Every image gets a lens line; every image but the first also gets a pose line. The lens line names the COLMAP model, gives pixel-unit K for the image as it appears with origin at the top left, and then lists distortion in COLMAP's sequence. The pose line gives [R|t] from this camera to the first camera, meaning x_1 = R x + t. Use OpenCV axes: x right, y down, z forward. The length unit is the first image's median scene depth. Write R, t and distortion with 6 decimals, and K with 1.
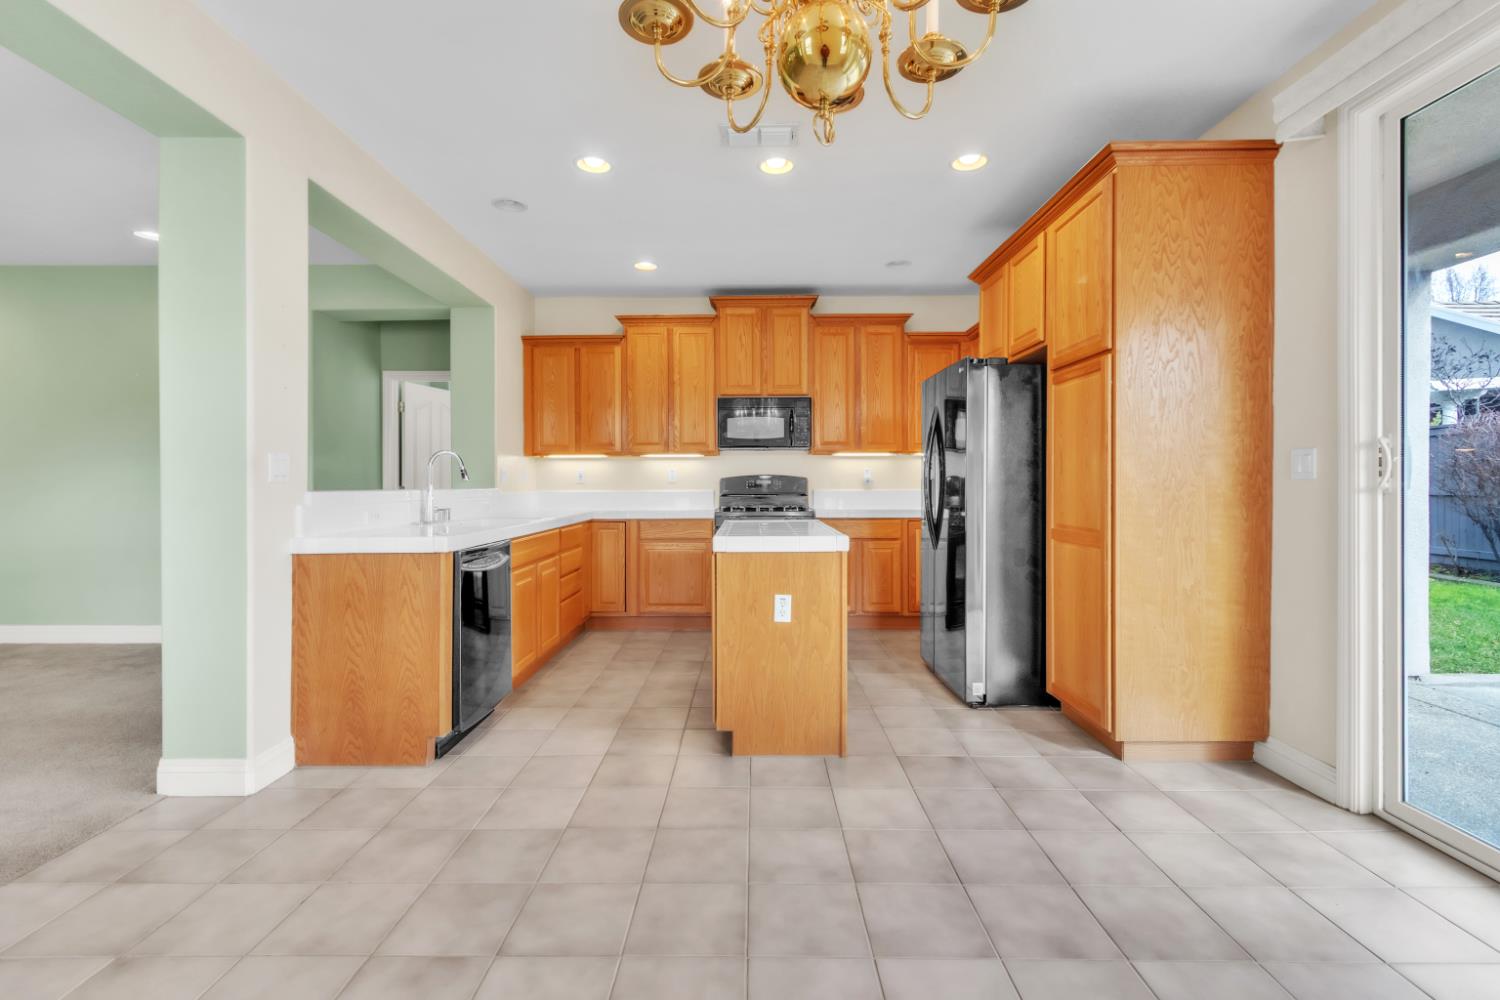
lens RADIAL K [[686.2, 0, 748.3], [0, 686.2, 488.9], [0, 0, 1]] dist [0.000022, 0.000433]
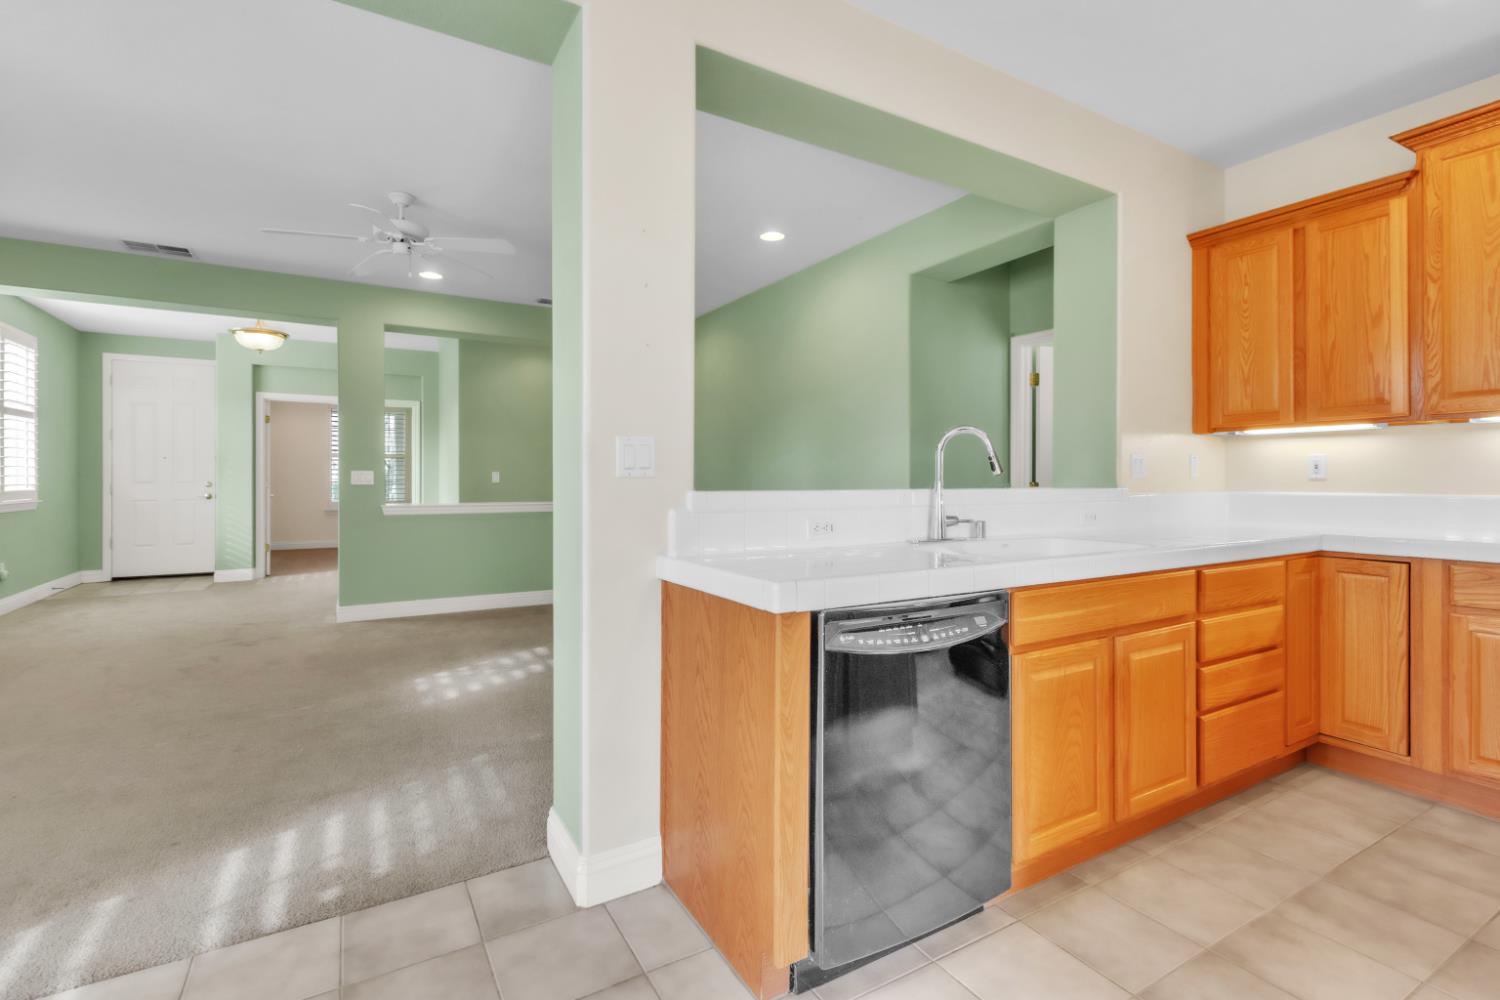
lens RADIAL K [[686.2, 0, 769.3], [0, 686.2, 475.7], [0, 0, 1]] dist [0.000022, 0.000433]
pose [[0.511694, 0.000067, -0.859168, -0.000587], [-0.010152, 0.999931, -0.005969, -0.004156], [0.859108, 0.011777, 0.511660, 0.387608]]
